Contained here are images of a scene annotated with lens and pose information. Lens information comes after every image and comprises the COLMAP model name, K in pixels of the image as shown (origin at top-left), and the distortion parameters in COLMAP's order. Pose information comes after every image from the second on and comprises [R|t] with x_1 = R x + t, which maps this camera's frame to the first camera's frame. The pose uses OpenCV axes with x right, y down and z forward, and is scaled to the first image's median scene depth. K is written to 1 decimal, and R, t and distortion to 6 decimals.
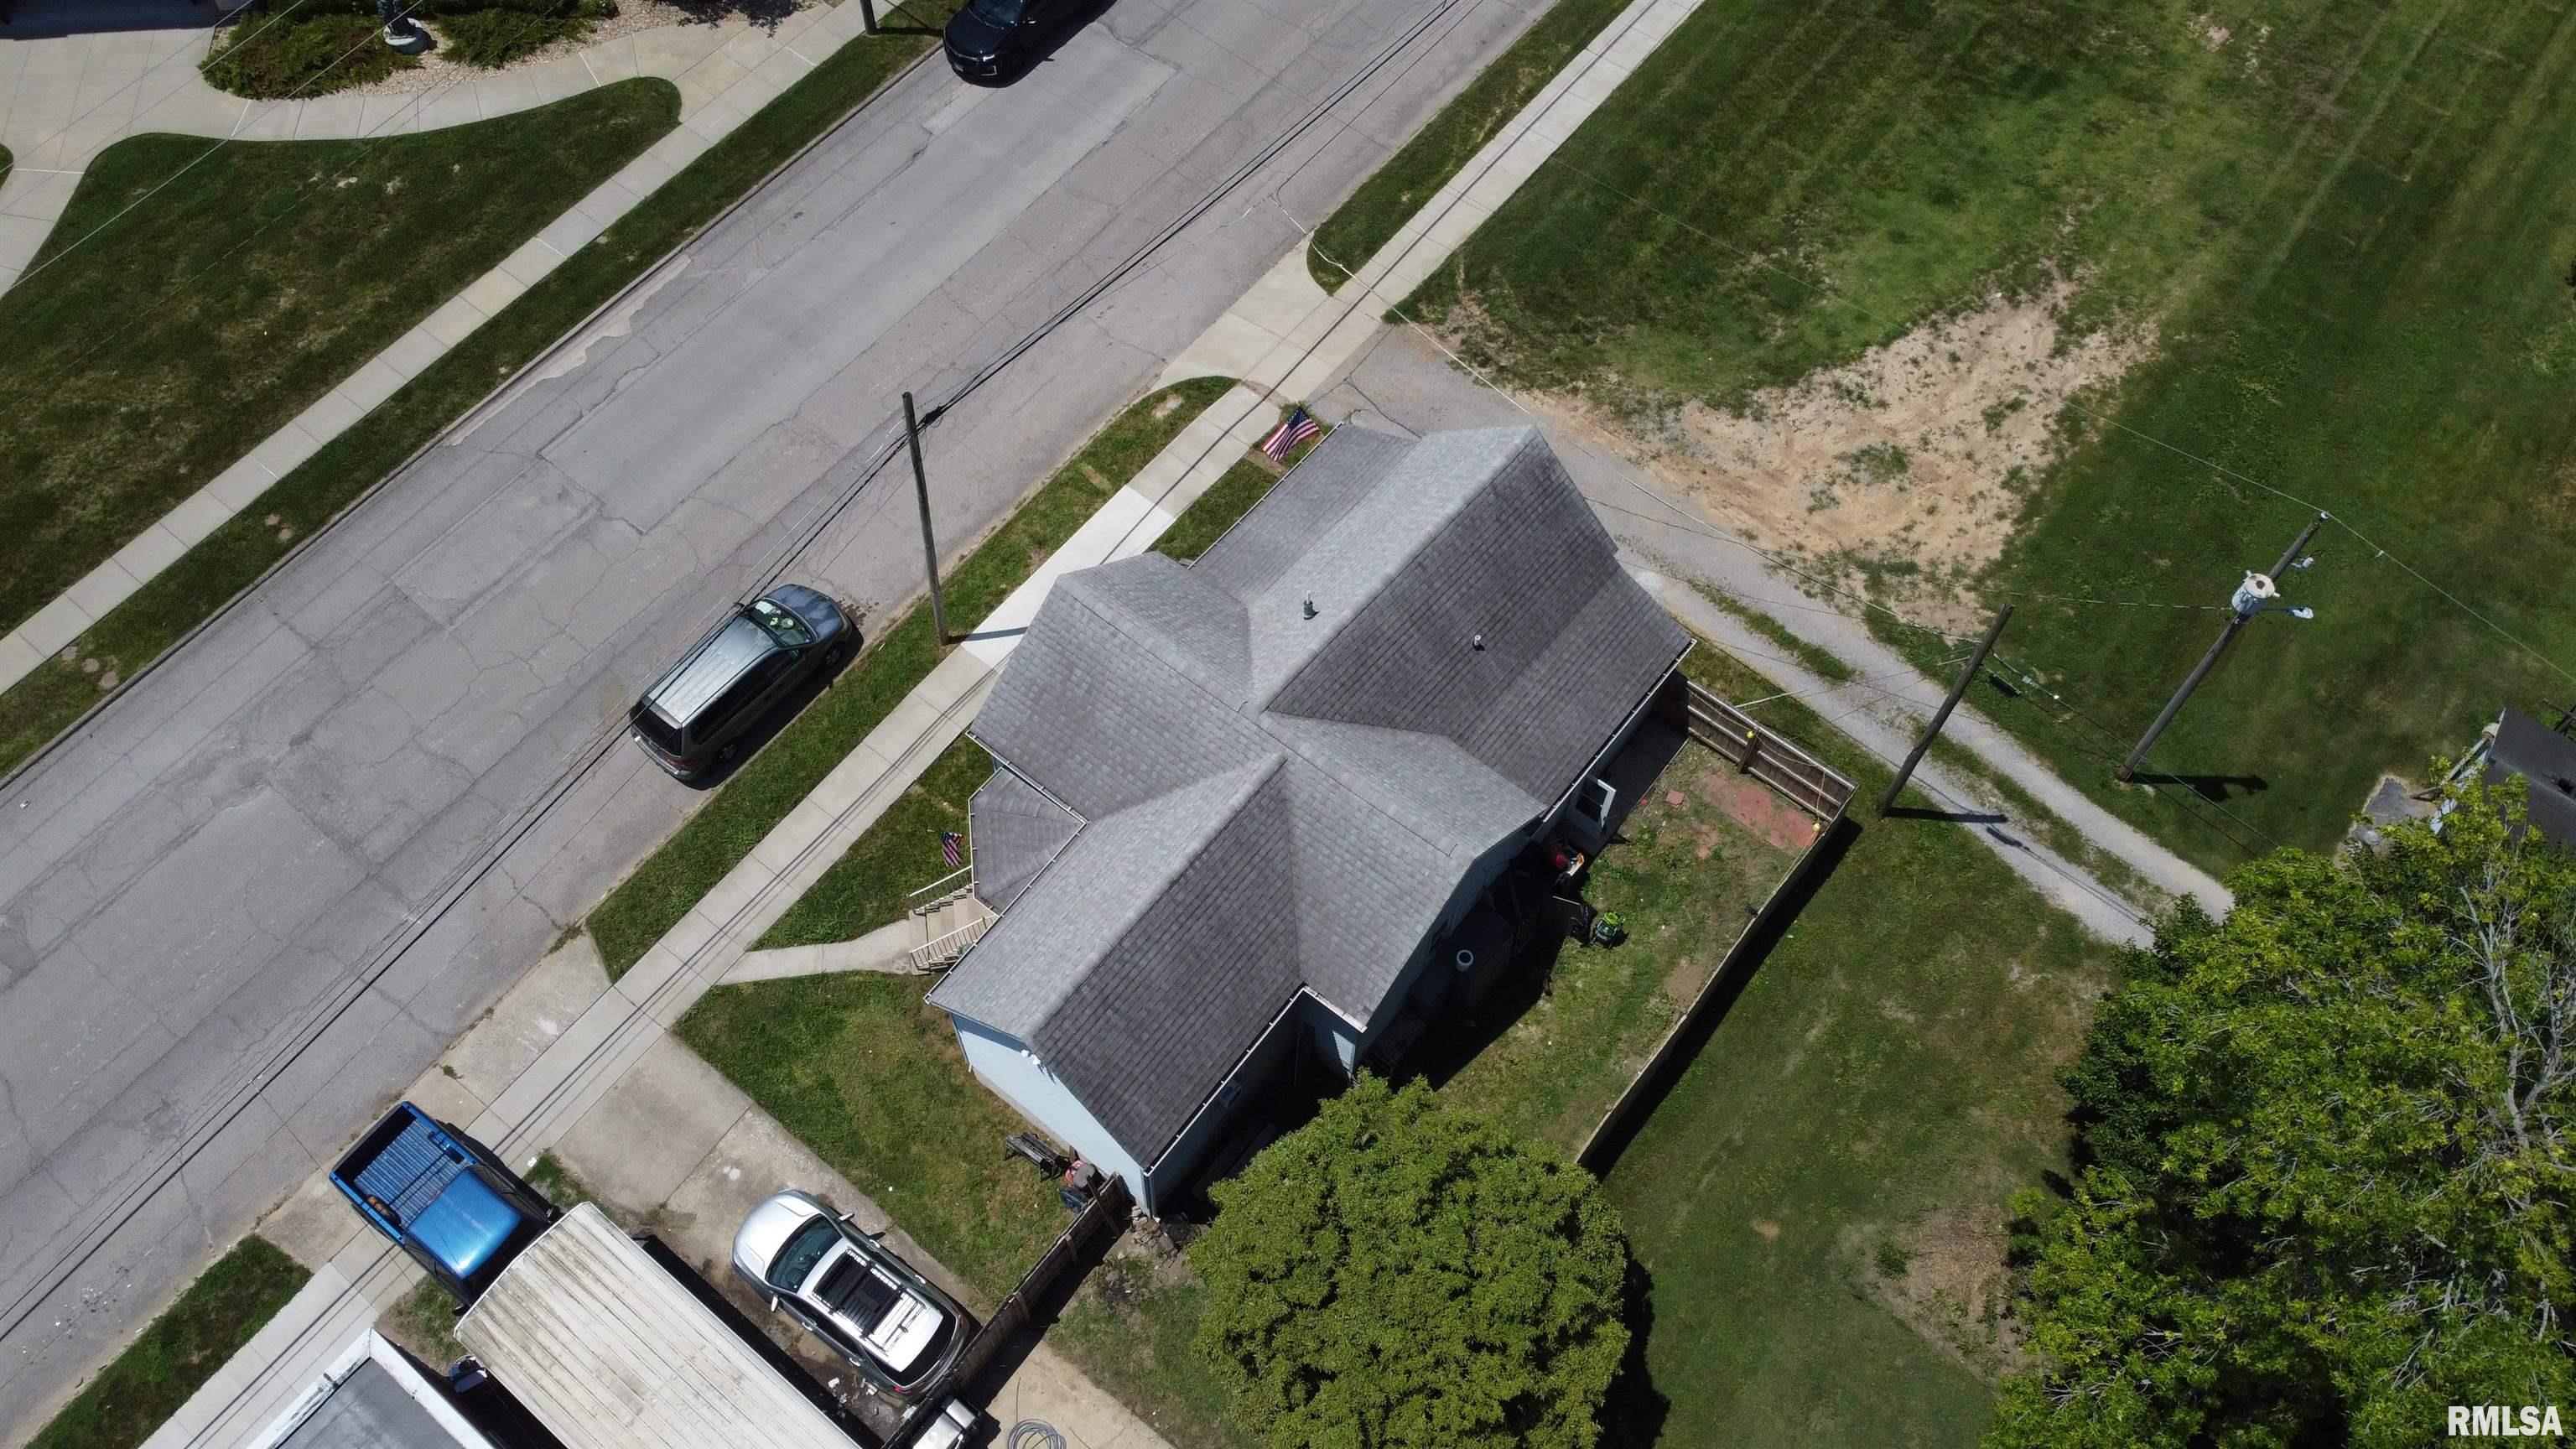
lens RADIAL K [[1959.9, 0, 1275.6], [0, 1959.9, 729.7], [0, 0, 1]] dist [-0.009859, 0.006078]
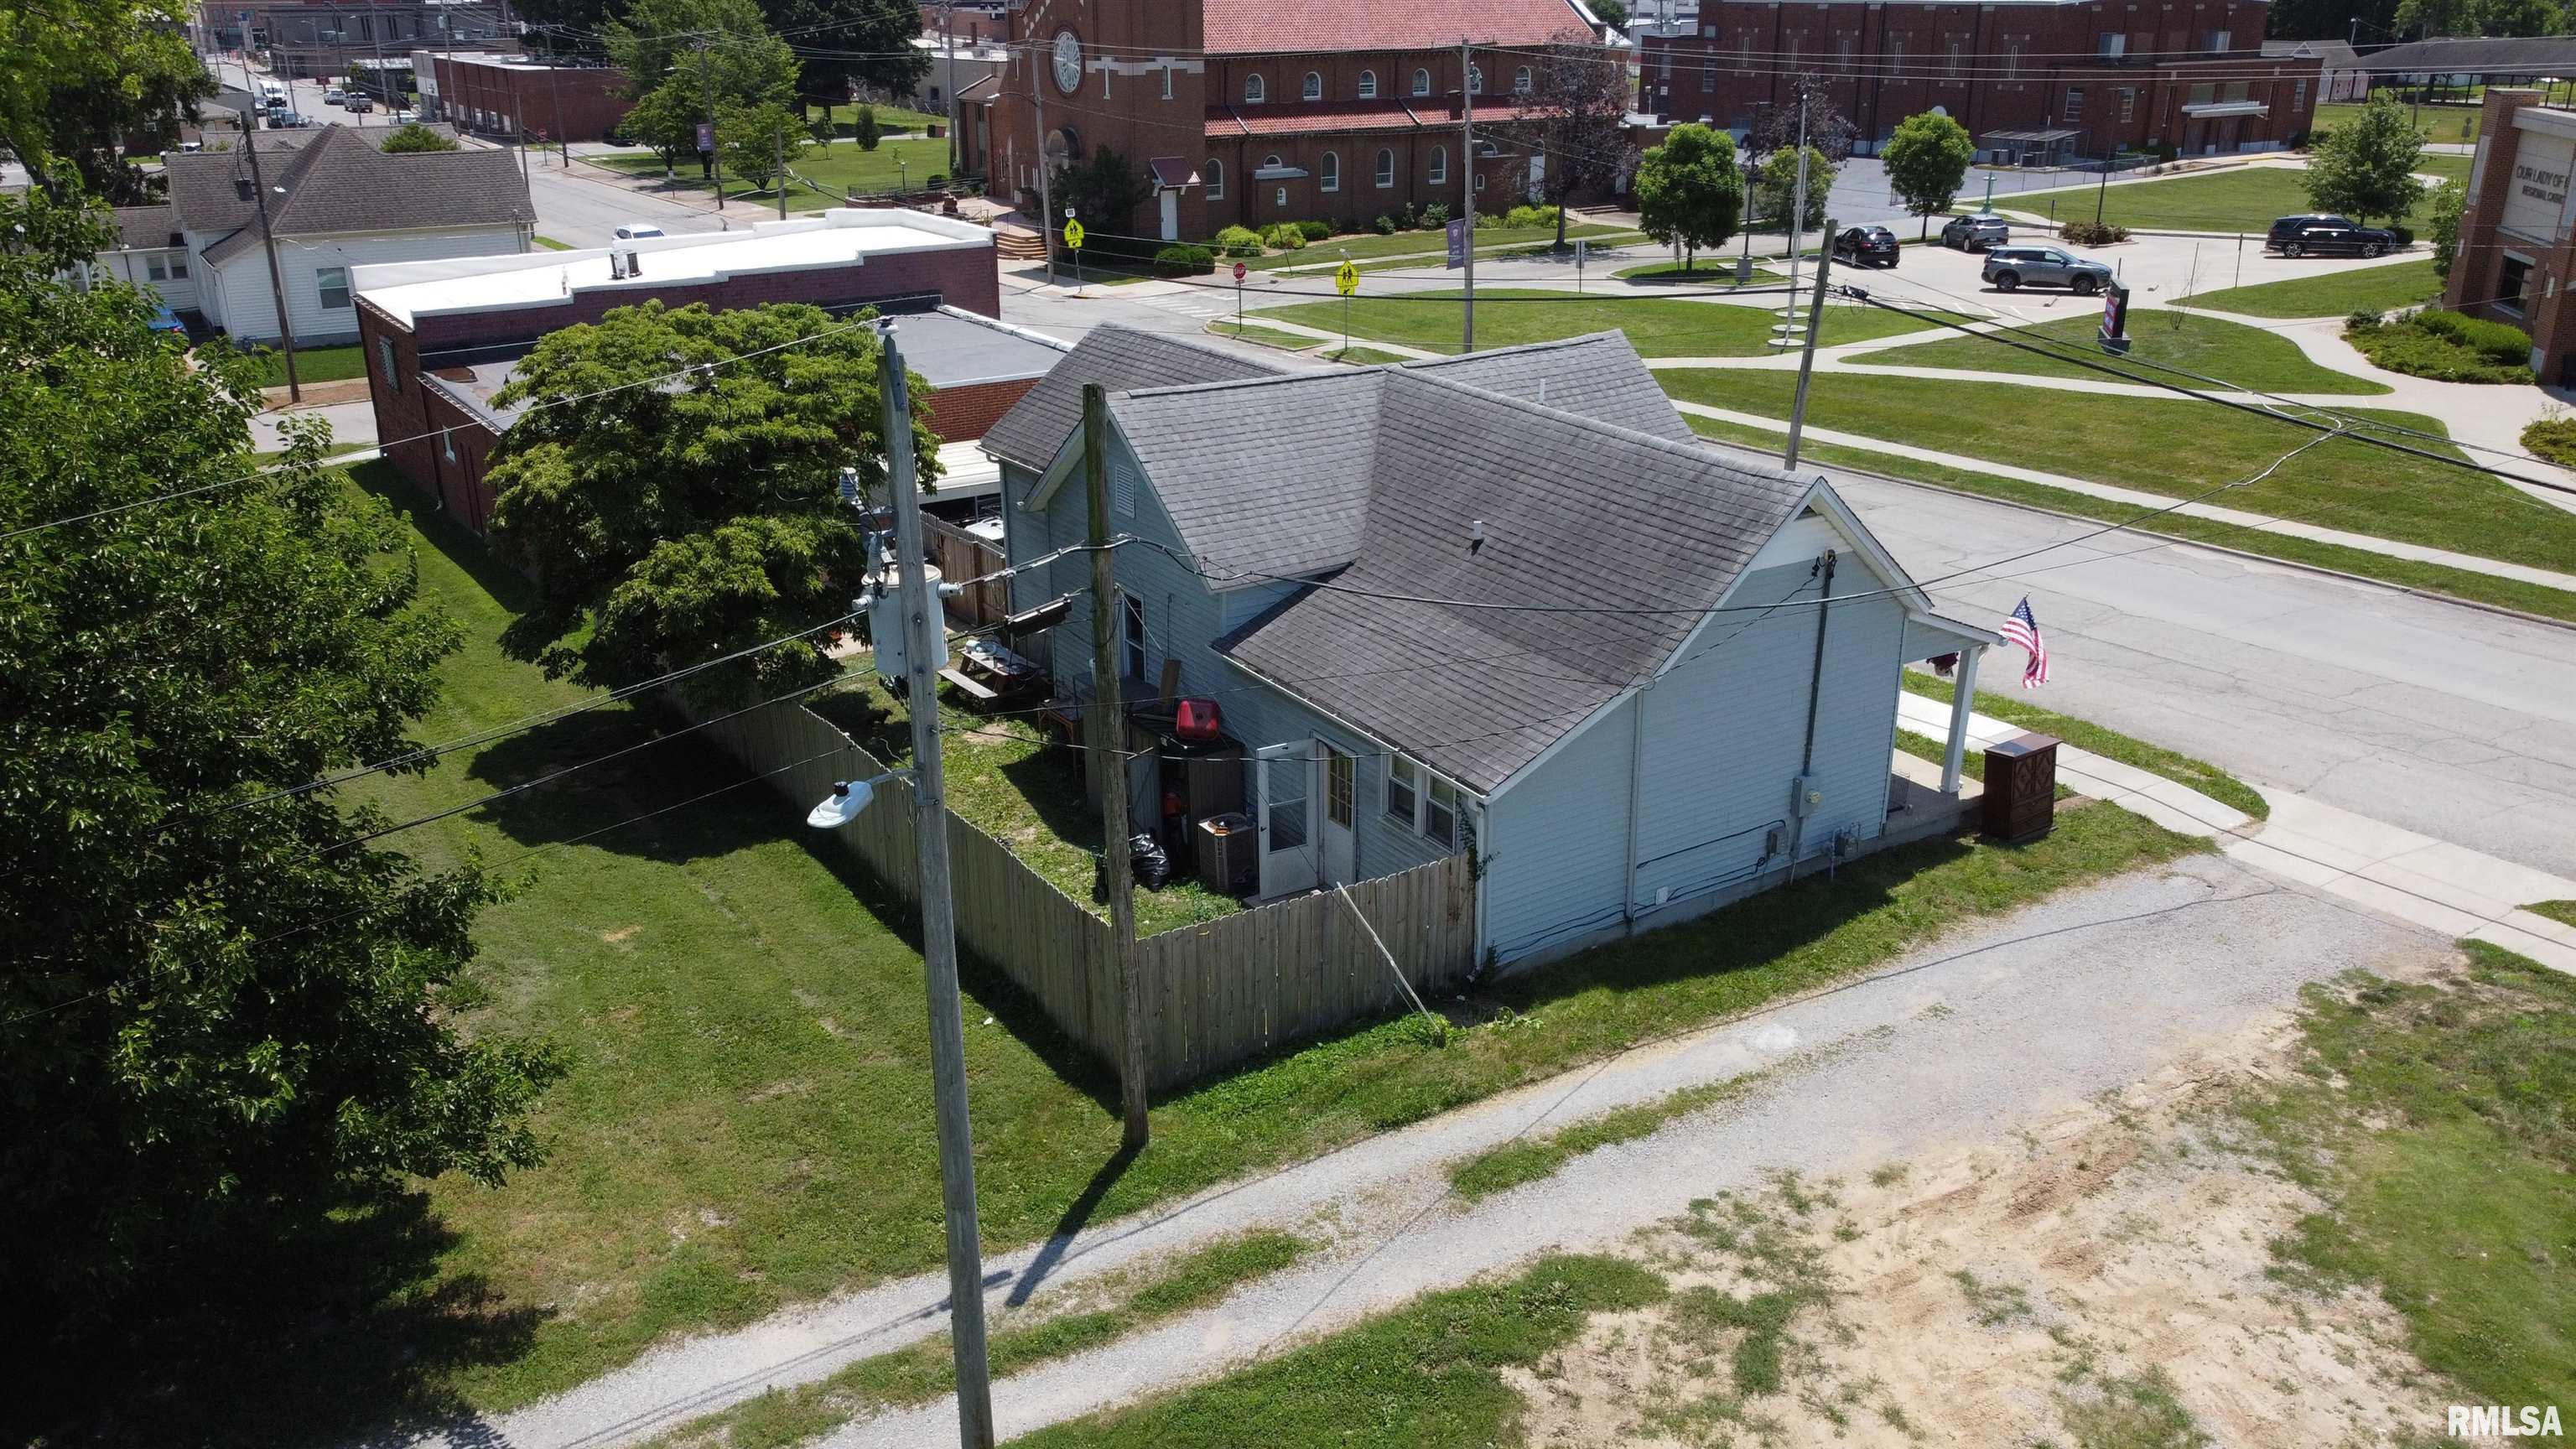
lens RADIAL K [[1959.9, 0, 1275.9], [0, 1959.9, 737.9], [0, 0, 1]] dist [-0.009859, 0.006078]
pose [[-0.310703, 0.337009, -0.888757, 0.686124], [-0.812316, 0.391384, 0.432390, -0.231686], [0.493565, 0.856296, 0.152154, 0.849328]]
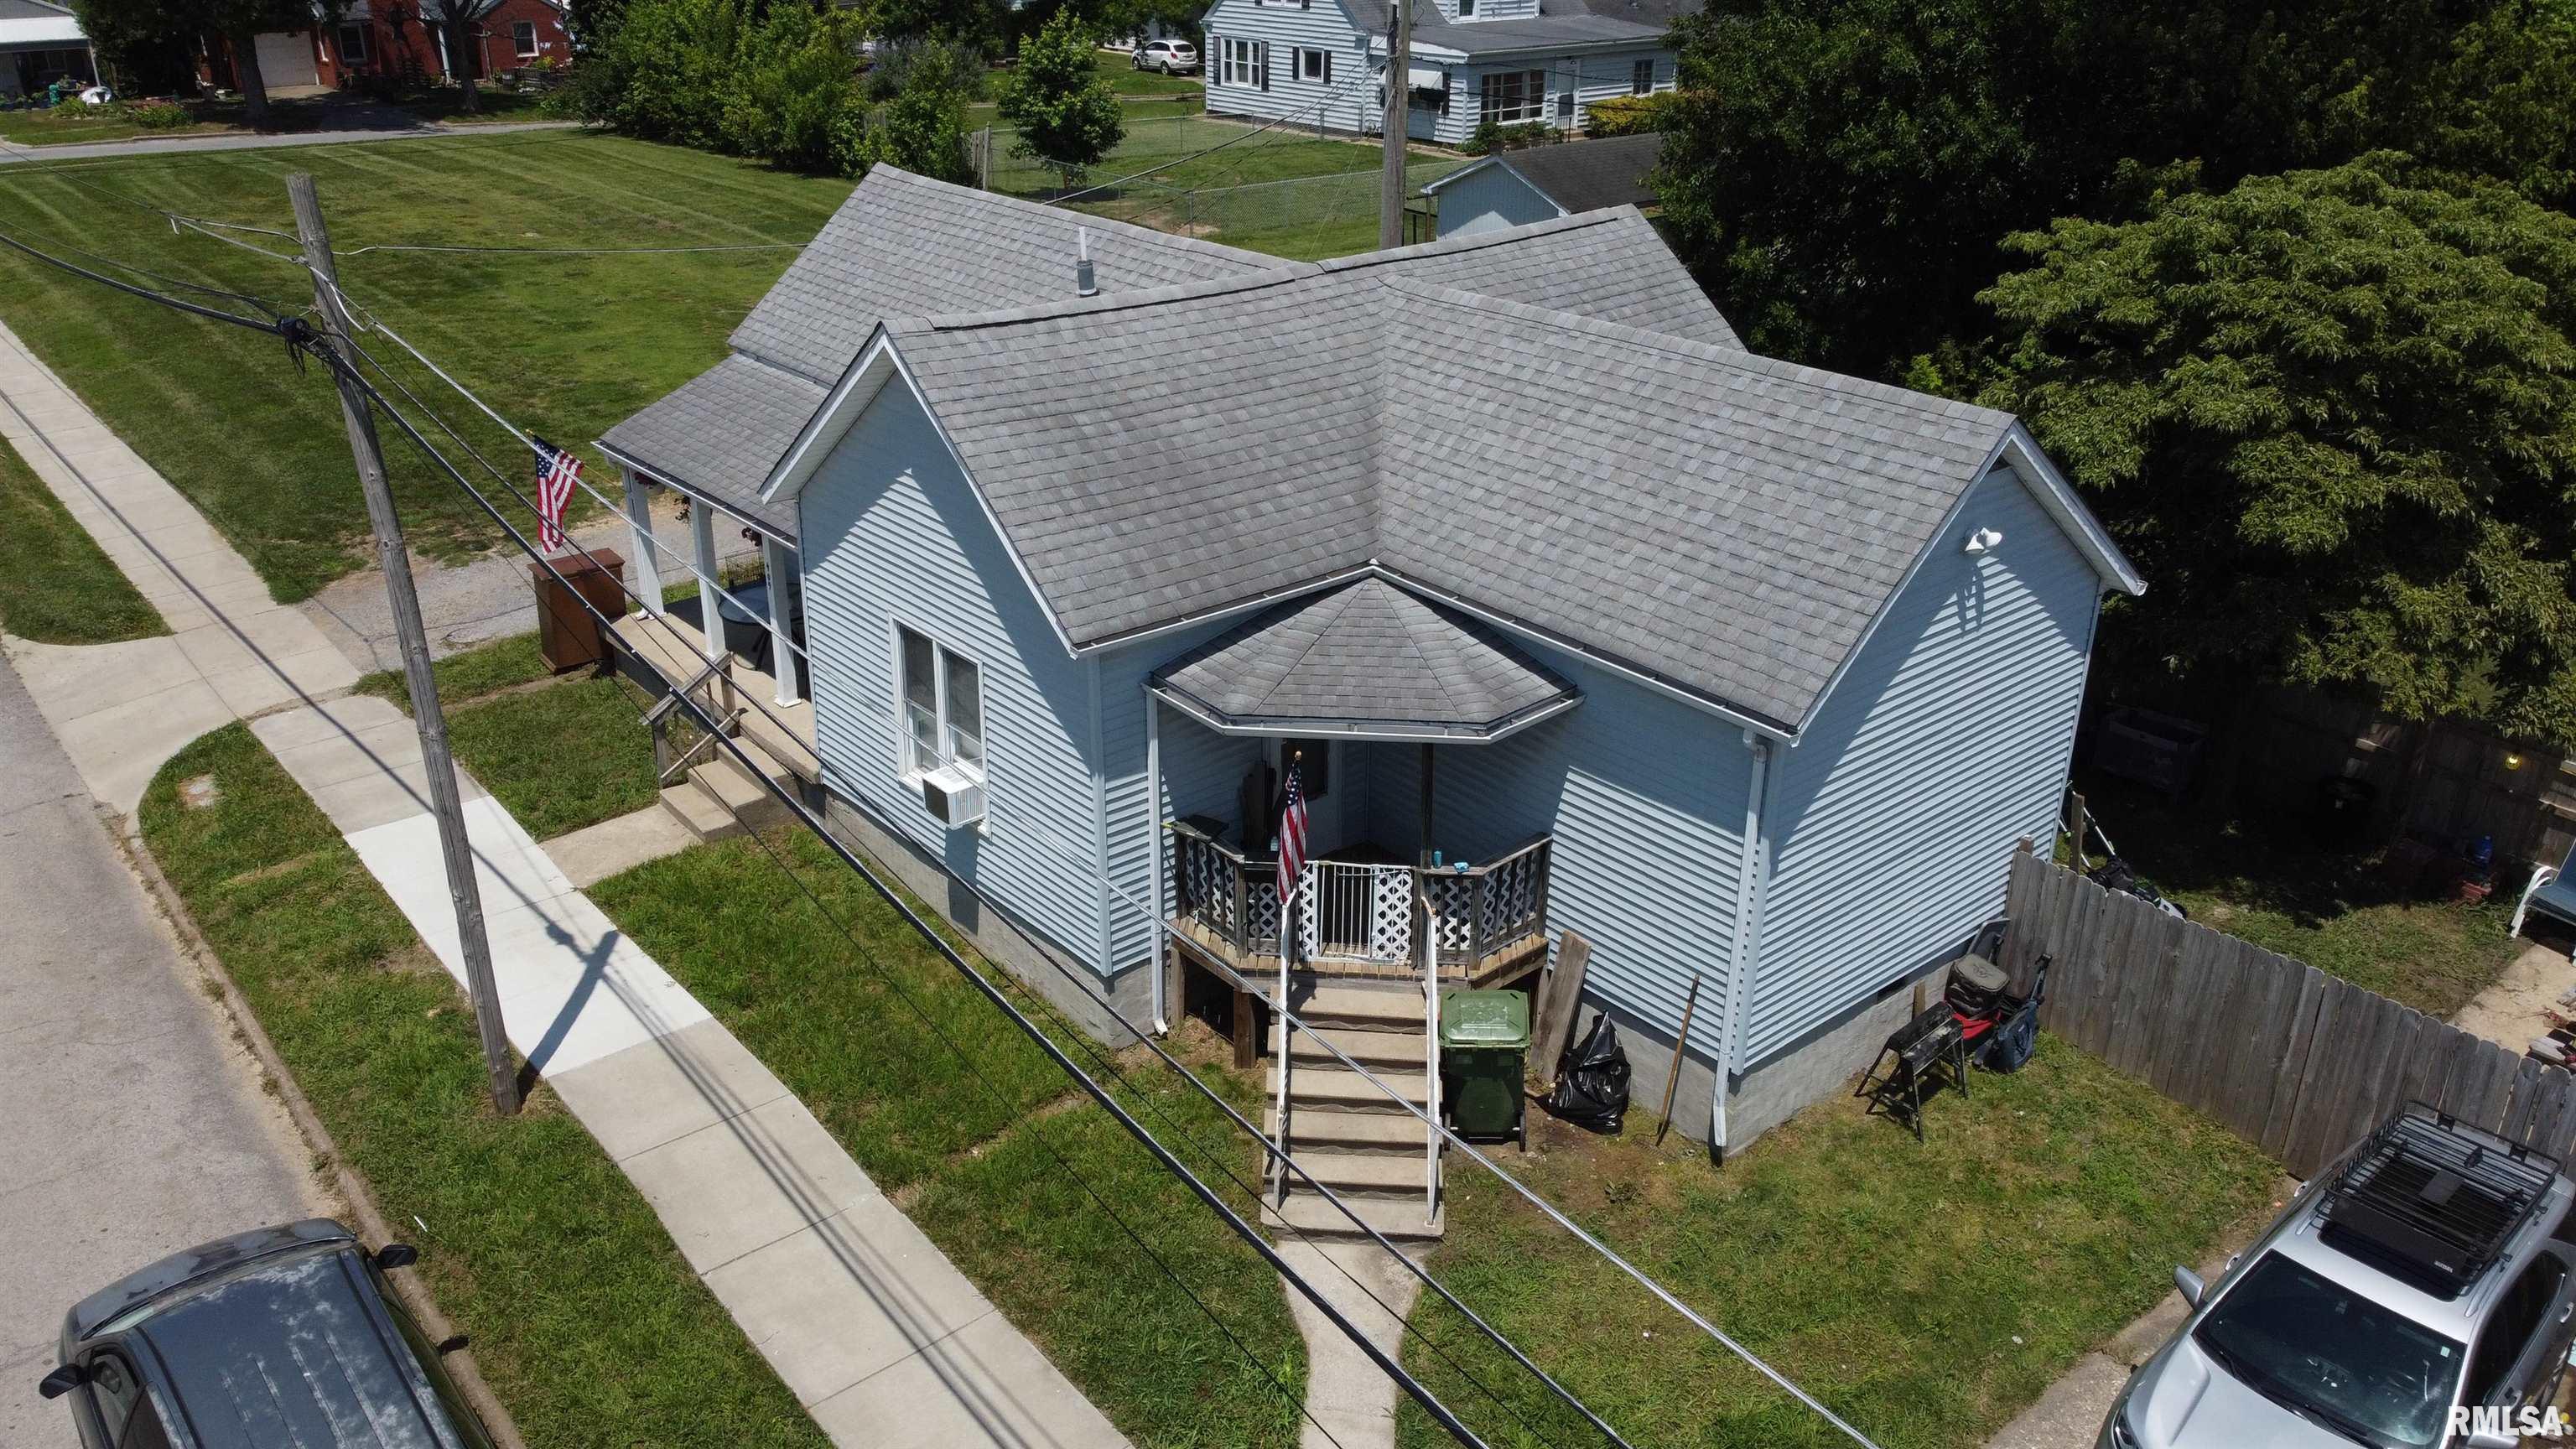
lens RADIAL K [[1959.9, 0, 1284.0], [0, 1959.9, 720.3], [0, 0, 1]] dist [-0.009859, 0.006078]
pose [[0.200438, -0.404451, 0.892325, -0.474757], [0.837363, 0.543533, 0.058267, 0.019633], [-0.508575, 0.735521, 0.447617, 0.733074]]
